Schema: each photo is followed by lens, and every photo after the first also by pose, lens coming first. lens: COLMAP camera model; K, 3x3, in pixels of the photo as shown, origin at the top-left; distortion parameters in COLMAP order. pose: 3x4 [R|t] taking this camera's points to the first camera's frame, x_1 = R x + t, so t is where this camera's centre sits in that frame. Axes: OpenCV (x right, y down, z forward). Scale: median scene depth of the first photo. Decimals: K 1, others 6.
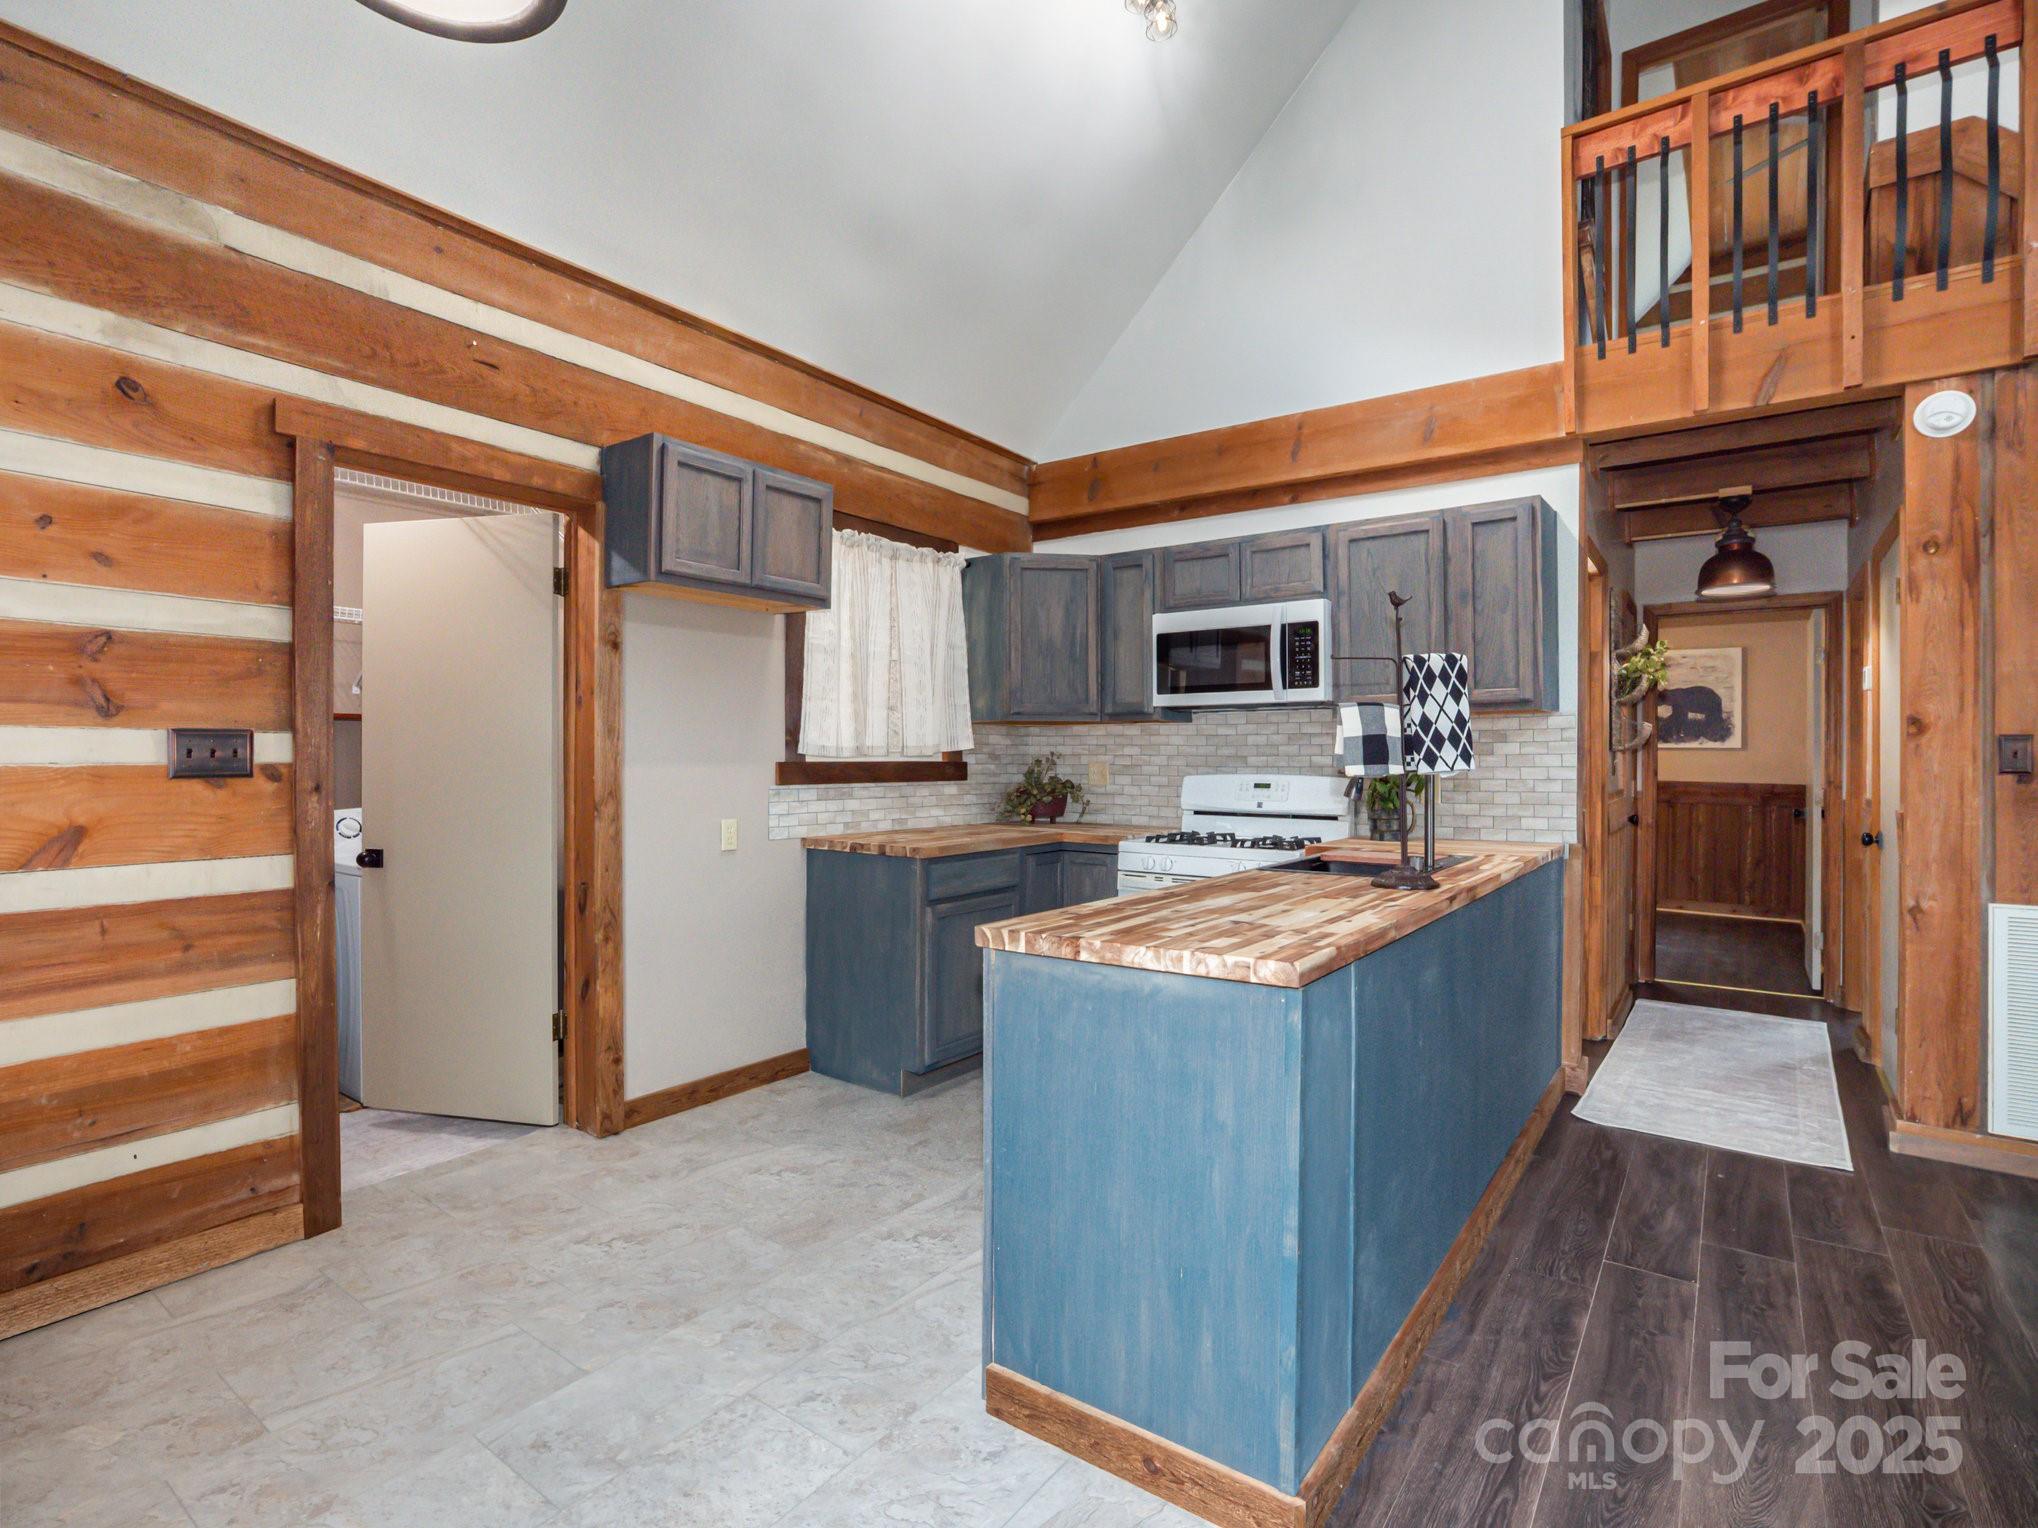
lens RADIAL K [[989.4, 0, 1033.1], [0, 989.4, 756.5], [0, 0, 1]] dist [-0.026800, 0.011117]
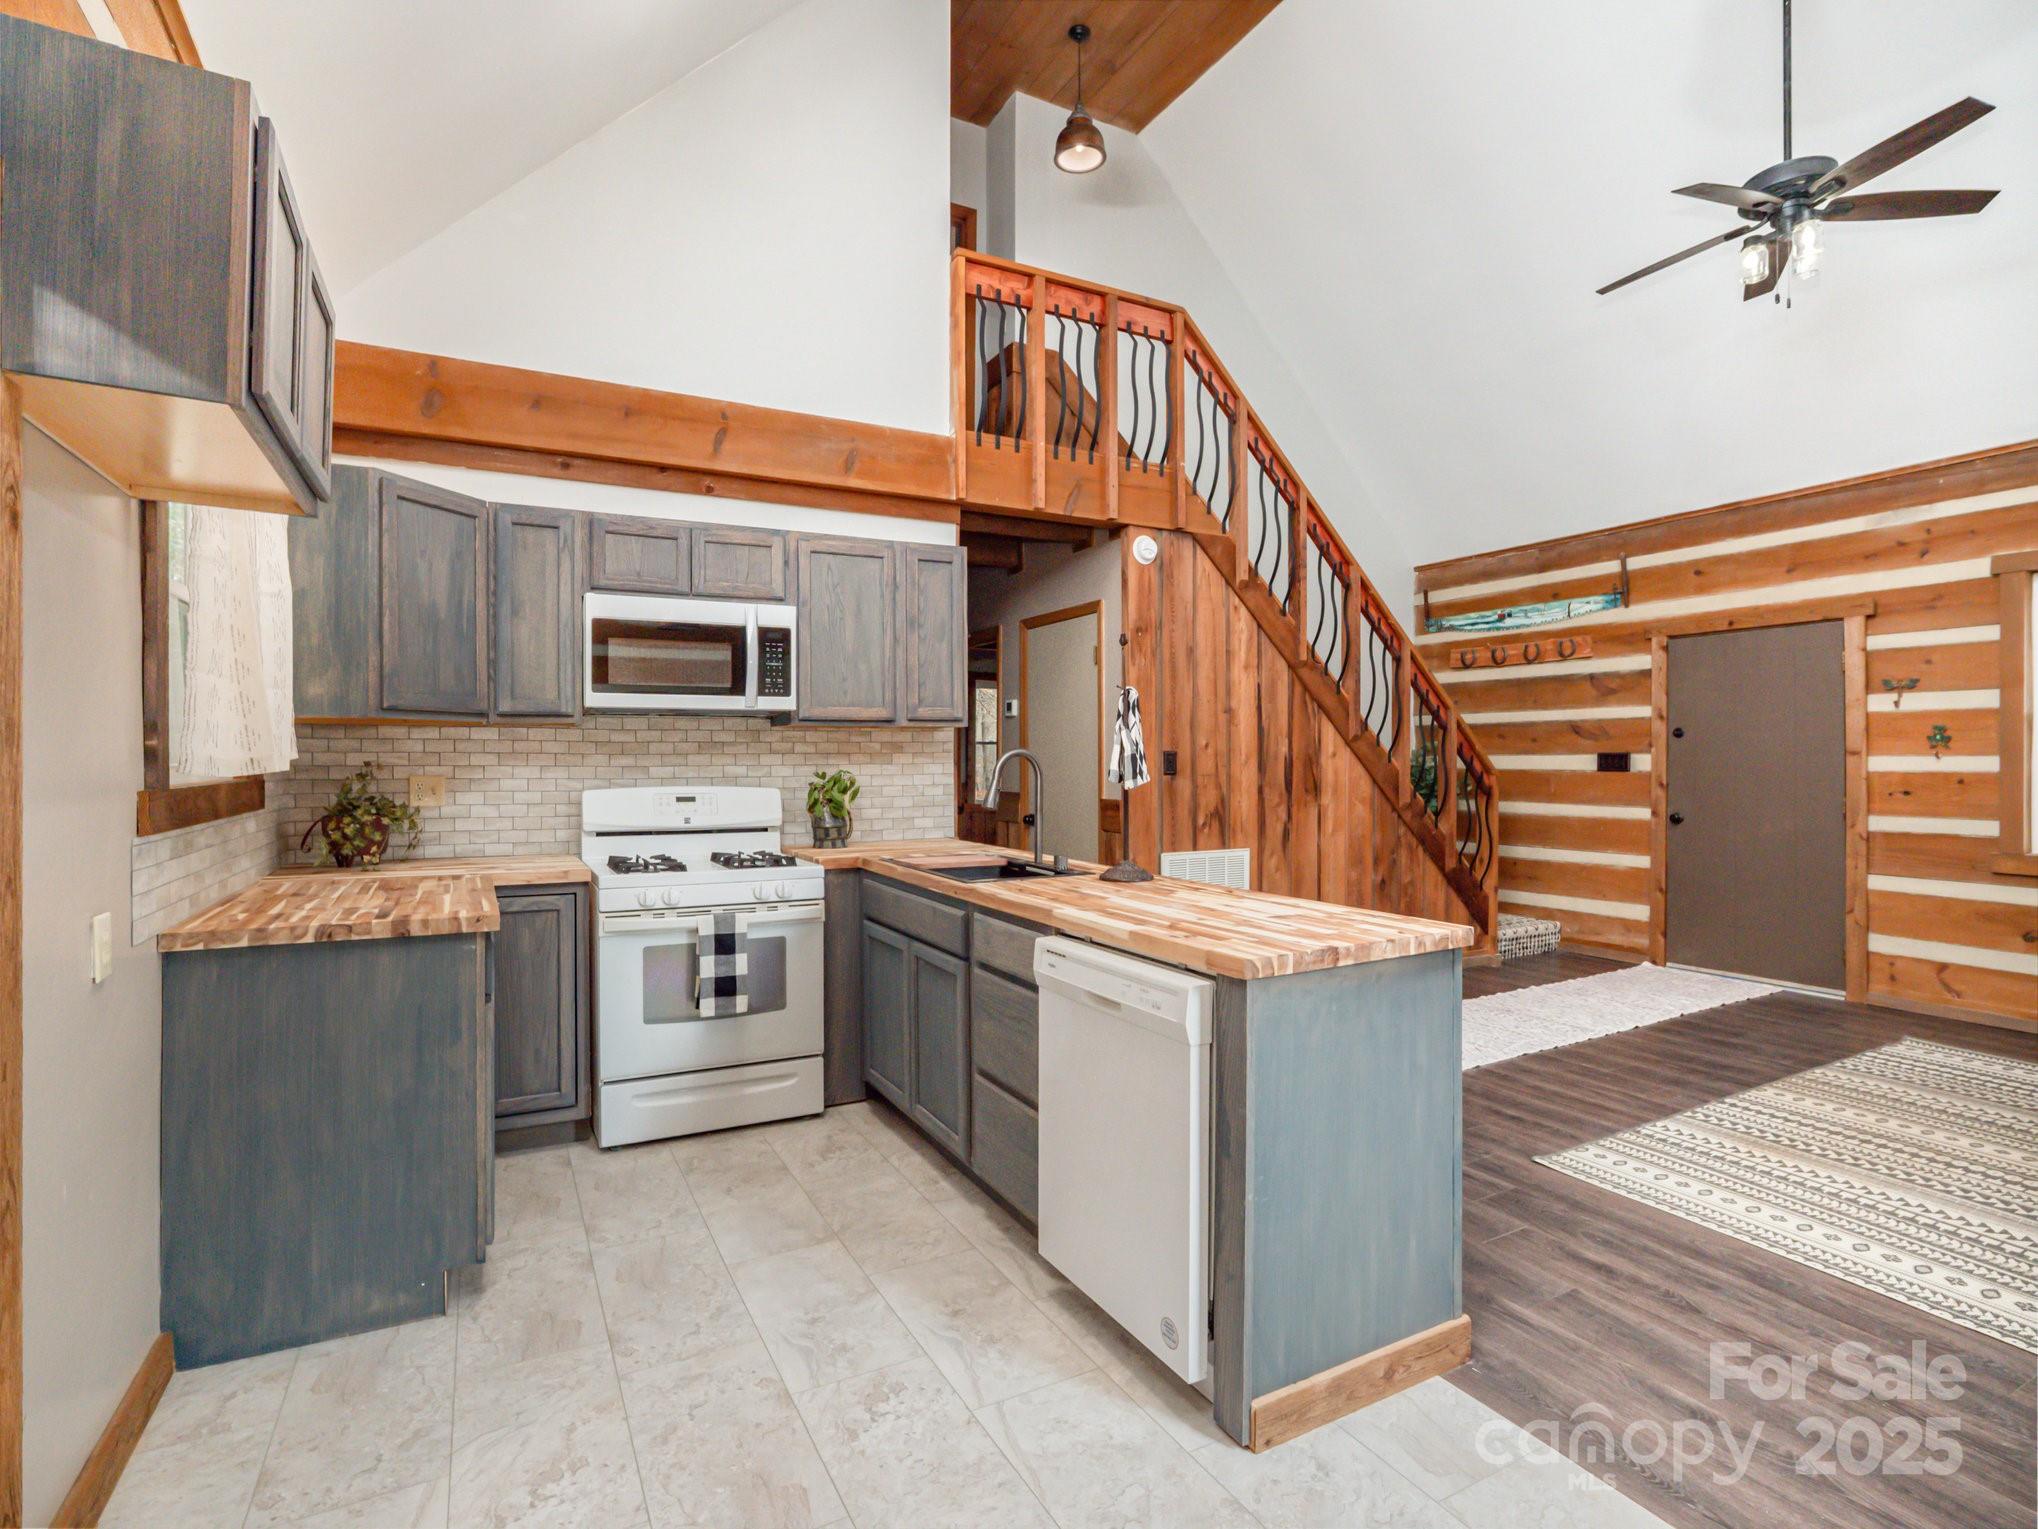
lens RADIAL K [[989.4, 0, 981.2], [0, 989.4, 765.2], [0, 0, 1]] dist [-0.026800, 0.011117]
pose [[0.461957, -0.009790, 0.886849, -0.505006], [0.001499, 0.999946, 0.010258, -0.011954], [-0.886901, -0.003410, 0.461946, 0.391191]]
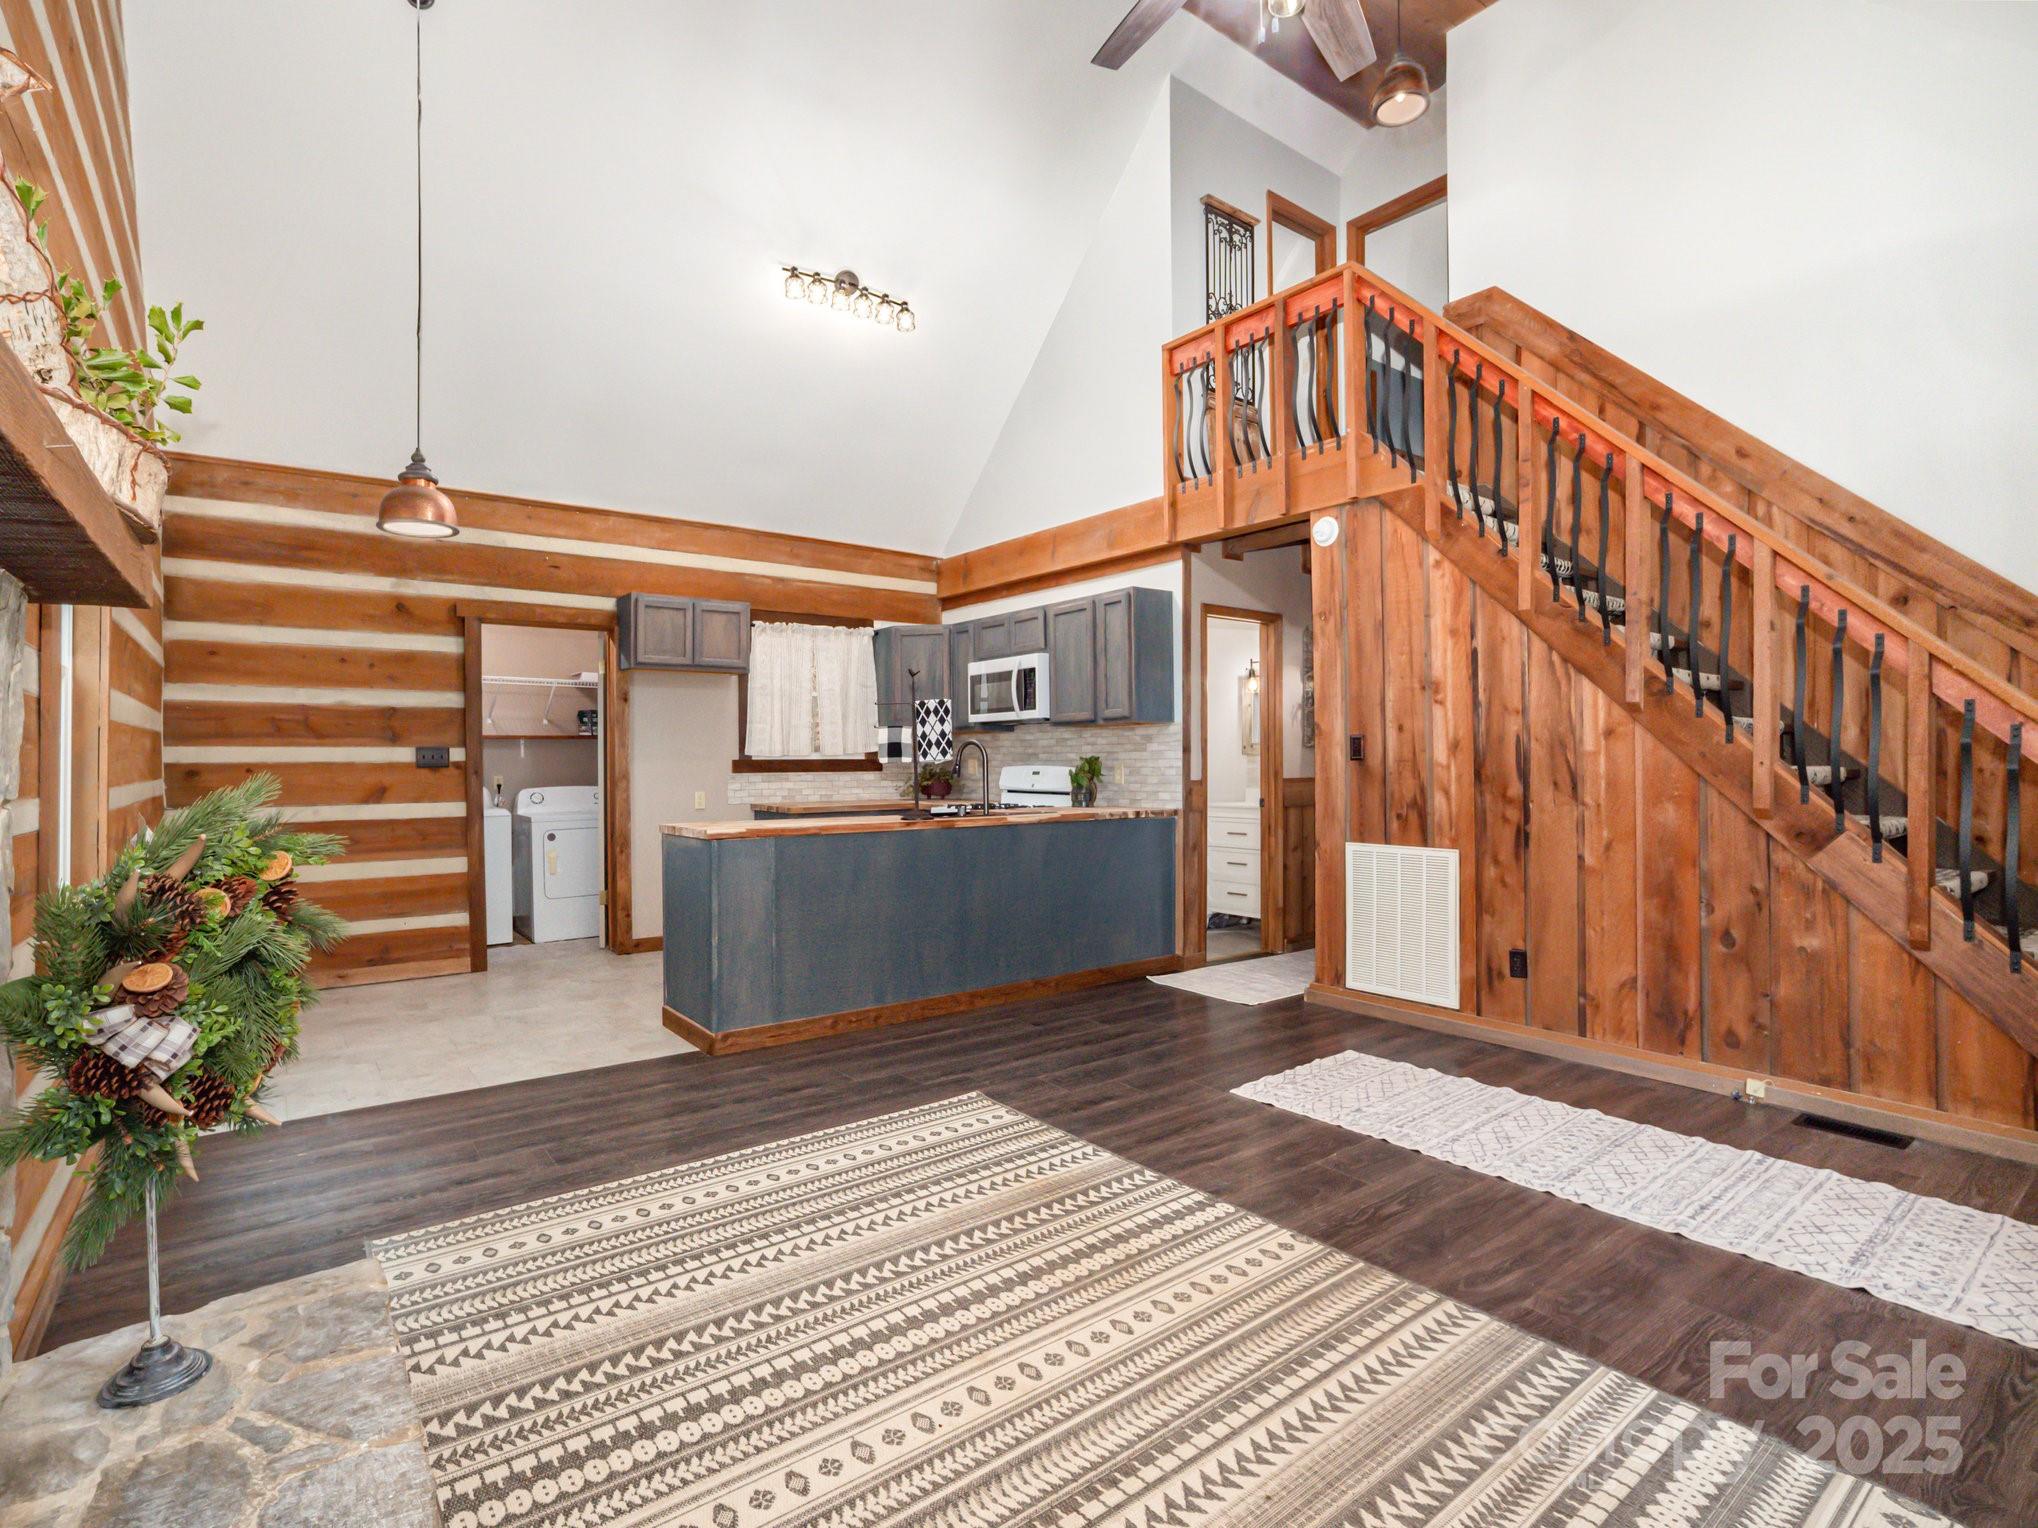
lens RADIAL K [[989.4, 0, 1033.3], [0, 989.4, 757.2], [0, 0, 1]] dist [-0.026800, 0.011117]
pose [[0.958668, -0.009210, -0.284379, 0.755326], [0.009037, 0.999957, -0.001920, 0.009123], [0.284384, -0.000729, 0.958710, -0.529598]]
